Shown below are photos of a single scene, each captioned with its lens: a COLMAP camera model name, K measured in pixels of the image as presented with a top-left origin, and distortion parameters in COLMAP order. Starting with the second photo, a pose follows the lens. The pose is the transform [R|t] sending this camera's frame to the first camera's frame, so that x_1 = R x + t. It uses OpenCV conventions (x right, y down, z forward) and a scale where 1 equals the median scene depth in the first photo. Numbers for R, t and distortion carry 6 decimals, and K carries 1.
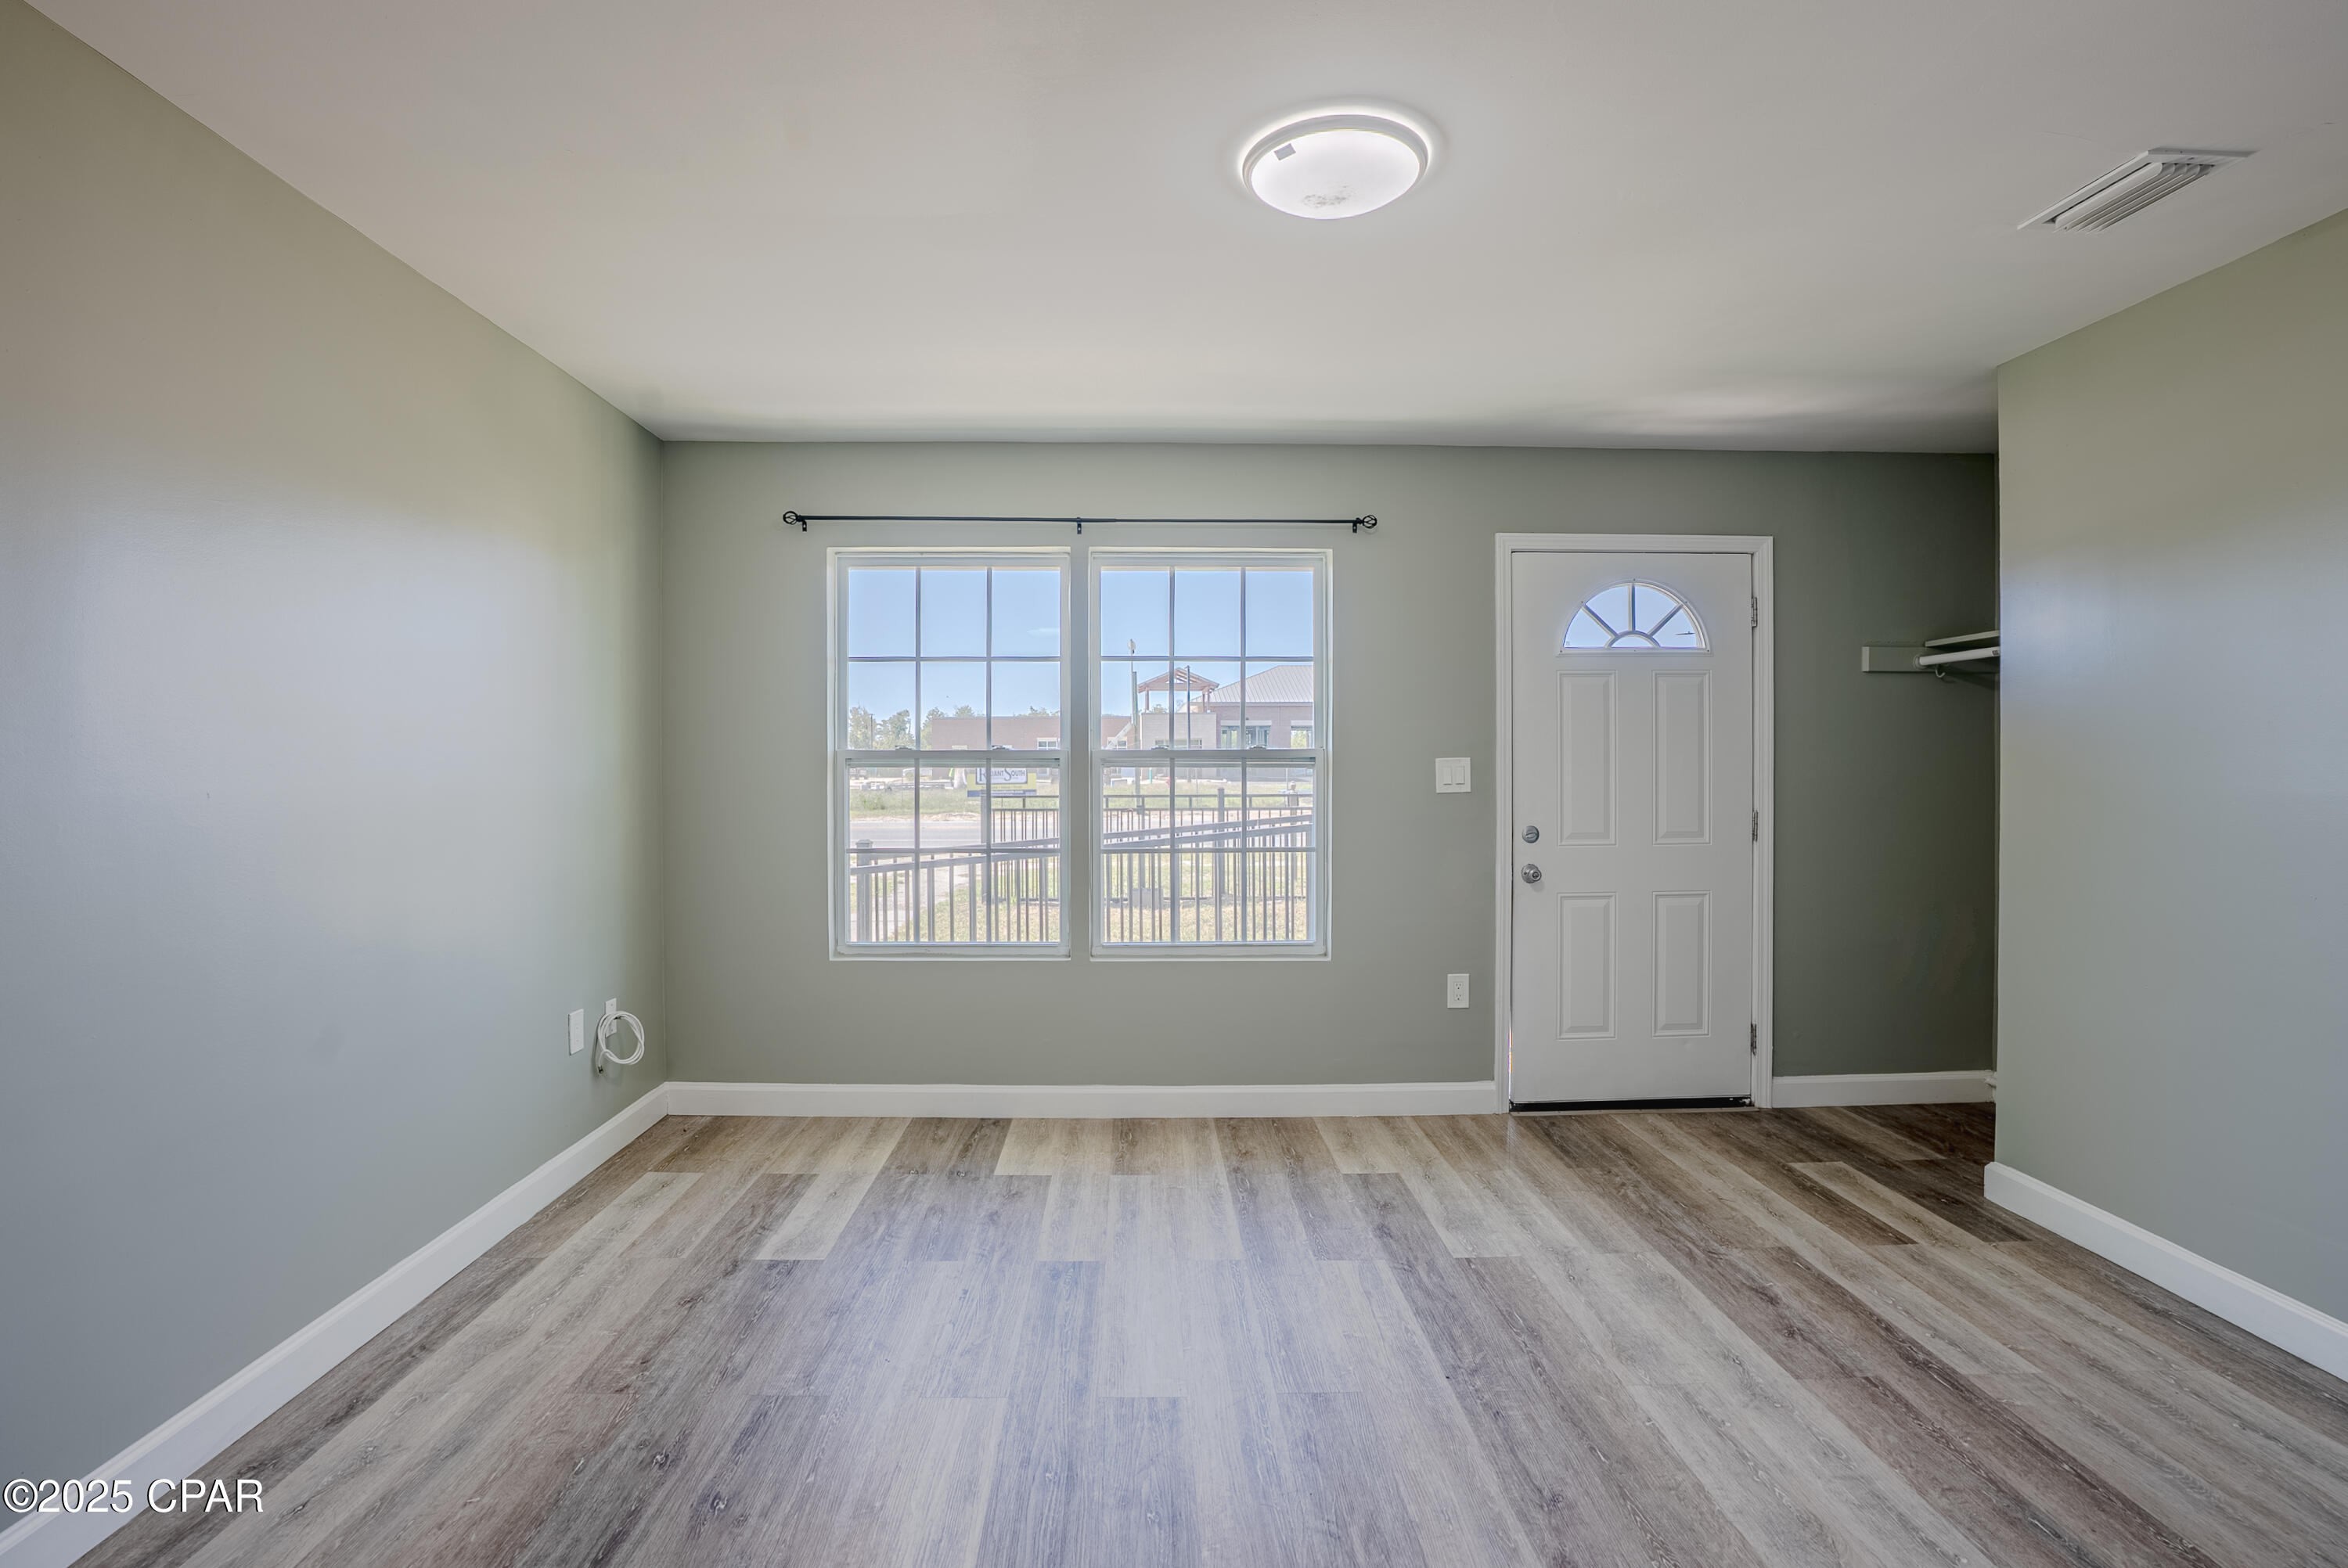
lens RADIAL K [[1130.0, 0, 1148.4], [0, 1130.0, 772.5], [0, 0, 1]] dist [-0.073215, 0.031242]
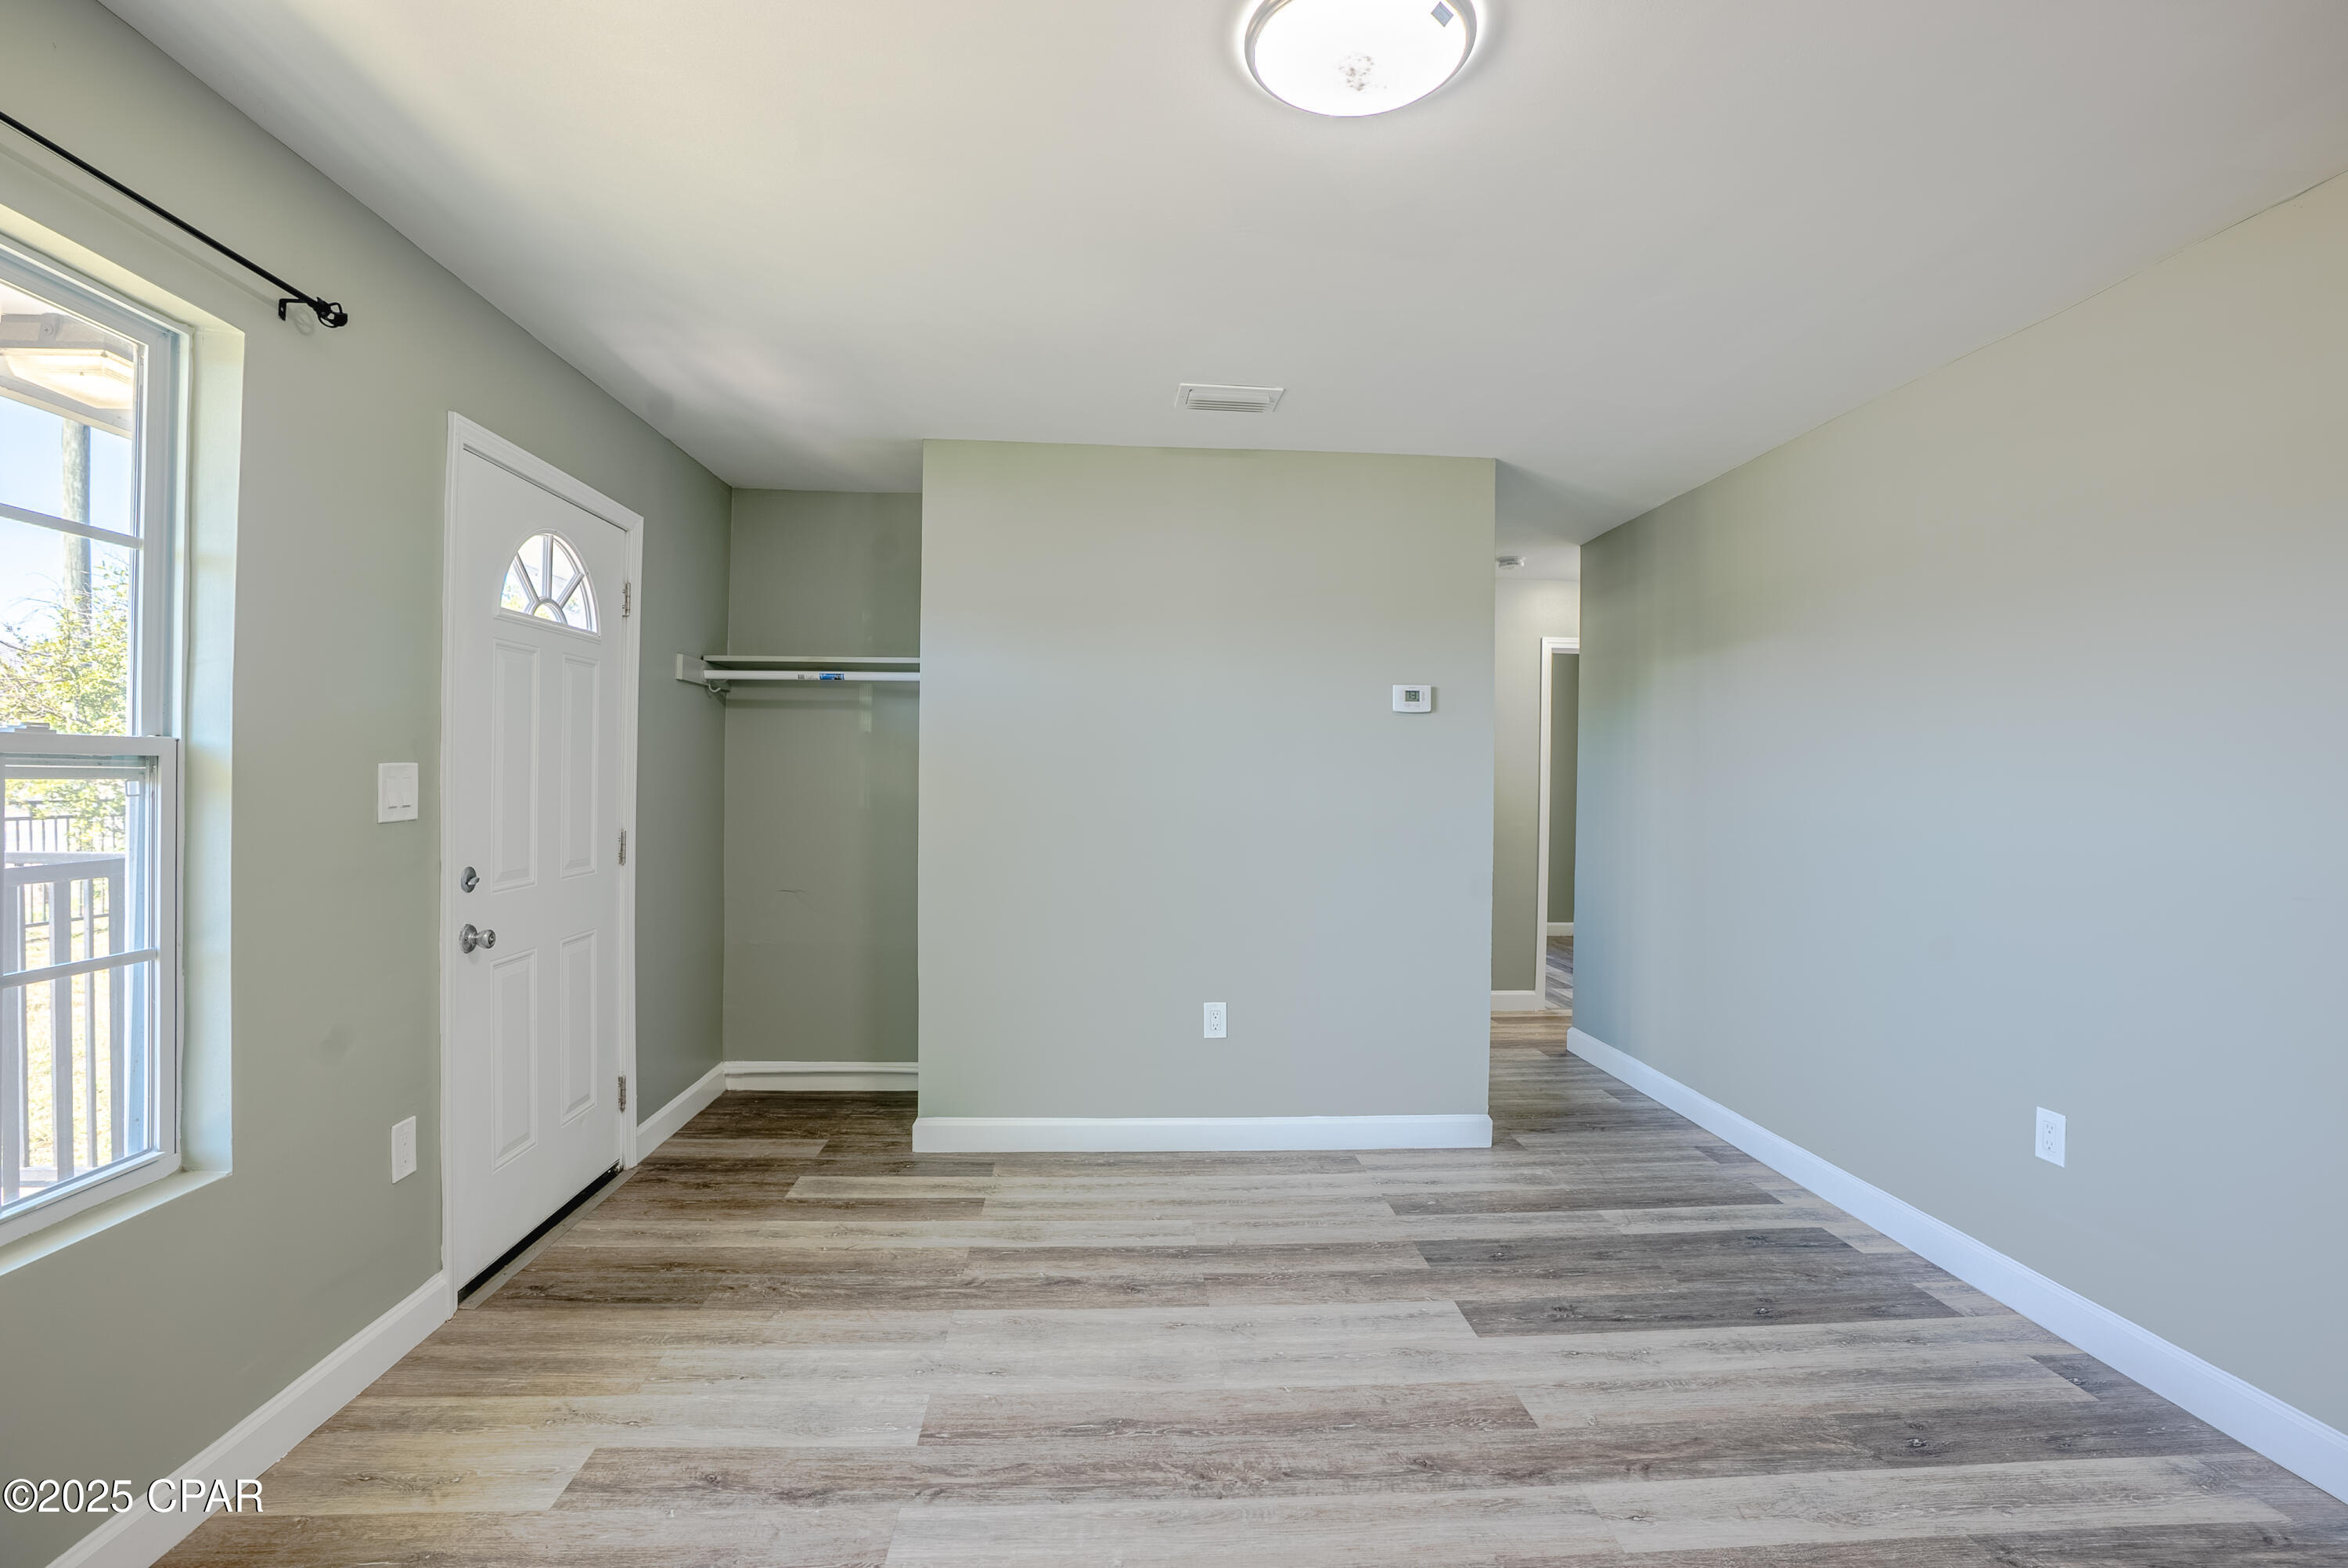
lens RADIAL K [[1087.8, 0, 1204.1], [0, 1087.8, 784.7], [0, 0, 1]] dist [-0.072153, 0.029248]
pose [[-0.058029, -0.003489, 0.998309, -0.336728], [-0.004173, 0.999986, 0.003252, -0.004953], [-0.998306, -0.003977, -0.058043, 0.653629]]
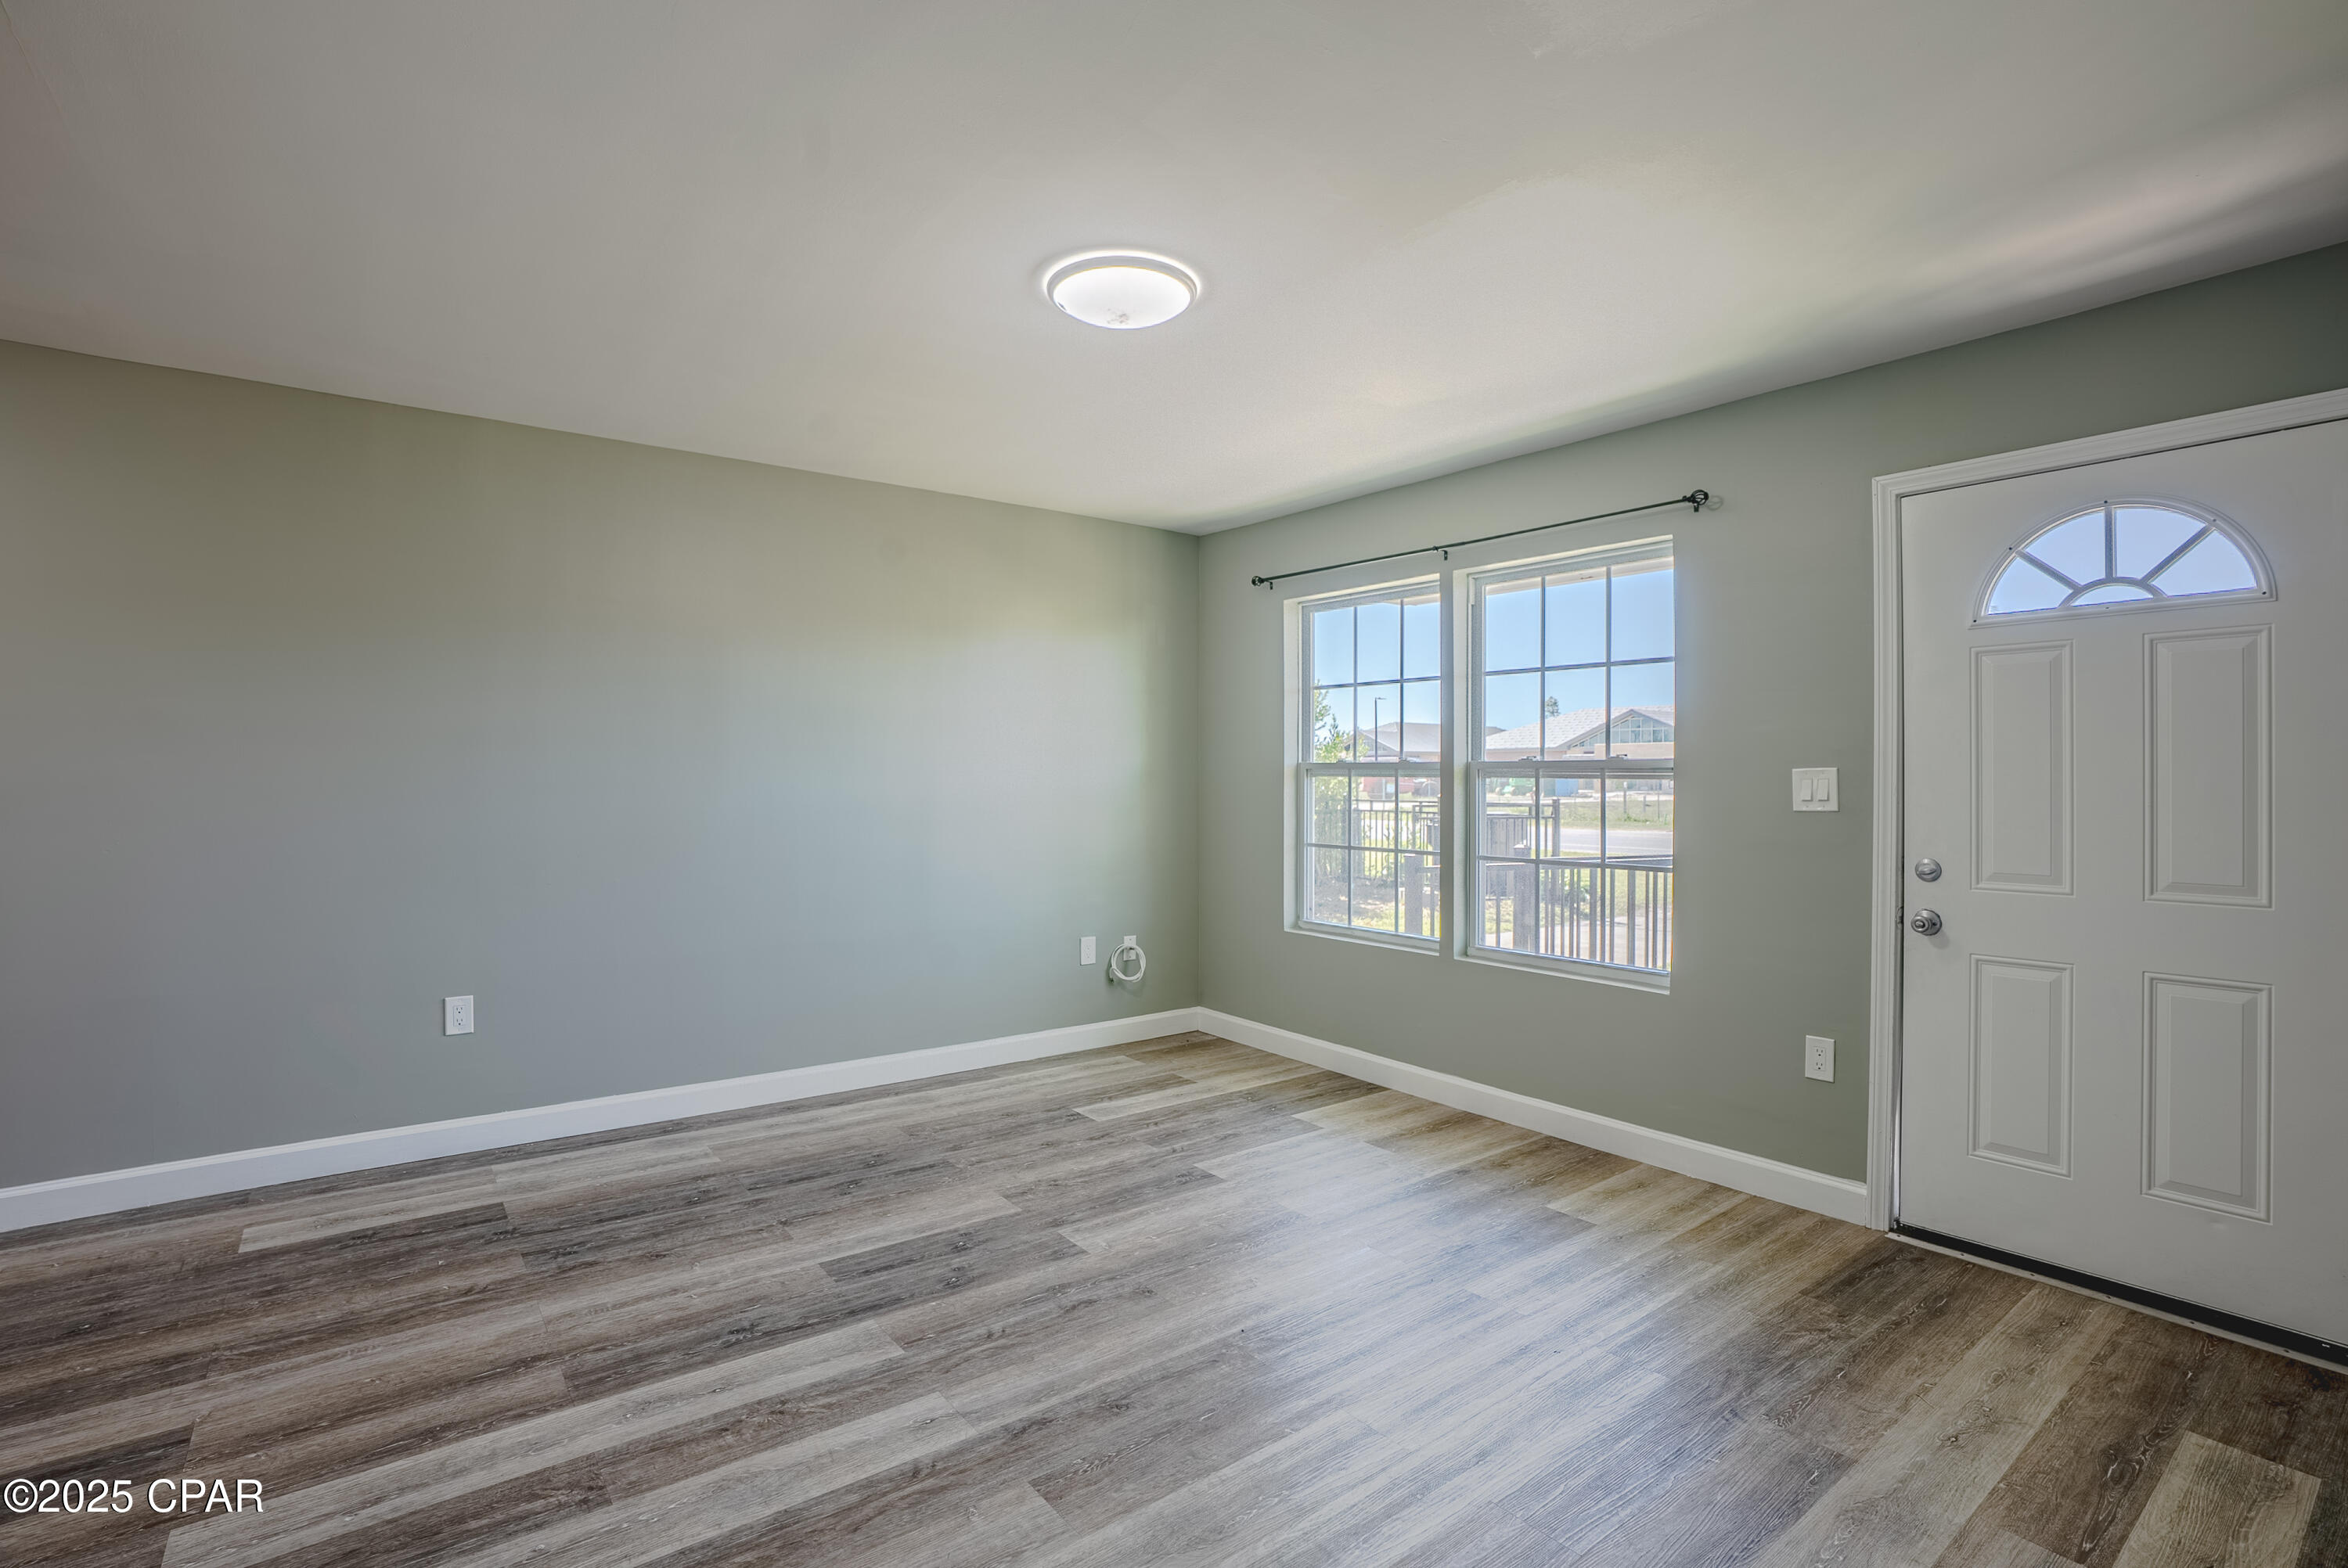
lens RADIAL K [[1104.0, 0, 1185.0], [0, 1104.0, 783.3], [0, 0, 1]] dist [-0.073013, 0.031443]
pose [[0.592622, 0.008882, -0.805432, 0.677999], [-0.010765, 0.999937, 0.003106, 0.000546], [0.805409, 0.006830, 0.592680, 0.191049]]
